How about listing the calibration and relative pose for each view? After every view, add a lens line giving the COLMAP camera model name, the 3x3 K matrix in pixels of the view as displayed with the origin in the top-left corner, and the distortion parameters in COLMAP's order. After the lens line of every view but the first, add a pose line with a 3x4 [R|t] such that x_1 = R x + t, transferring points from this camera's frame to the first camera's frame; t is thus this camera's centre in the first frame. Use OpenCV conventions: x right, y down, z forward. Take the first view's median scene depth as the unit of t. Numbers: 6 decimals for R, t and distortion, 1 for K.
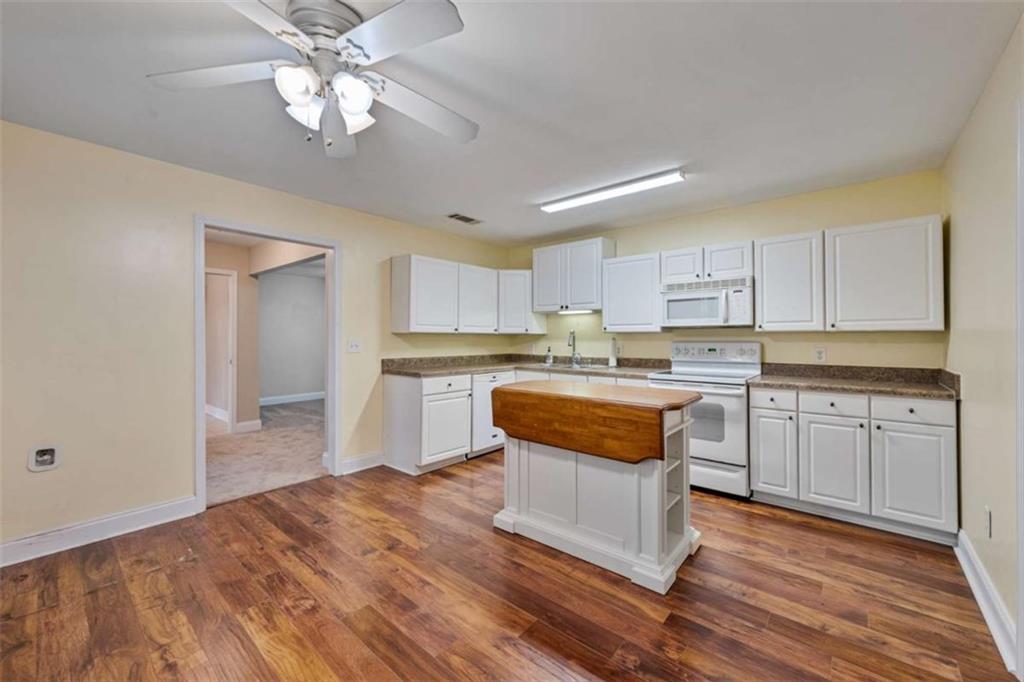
lens RADIAL K [[402.9, 0, 509.5], [0, 402.9, 336.4], [0, 0, 1]] dist [0.000636, -0.000290]
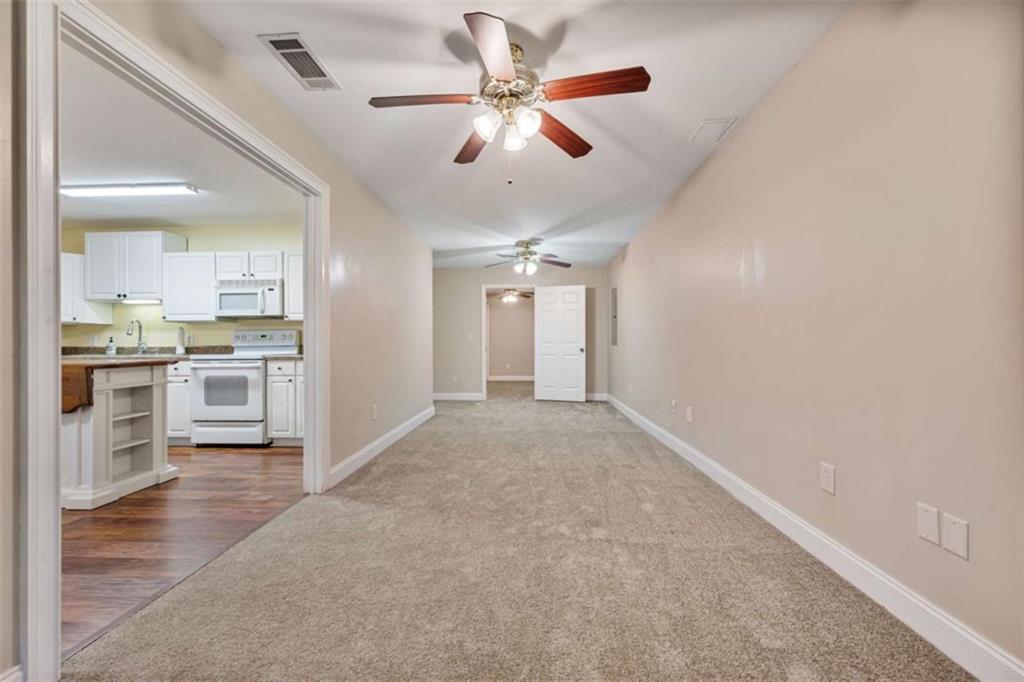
lens RADIAL K [[402.9, 0, 513.6], [0, 402.9, 342.5], [0, 0, 1]] dist [0.000636, -0.000290]
pose [[0.787536, -0.000092, 0.616268, 0.331677], [0.004423, 0.999975, -0.005503, 0.060505], [-0.616253, 0.007060, 0.787517, -0.434013]]
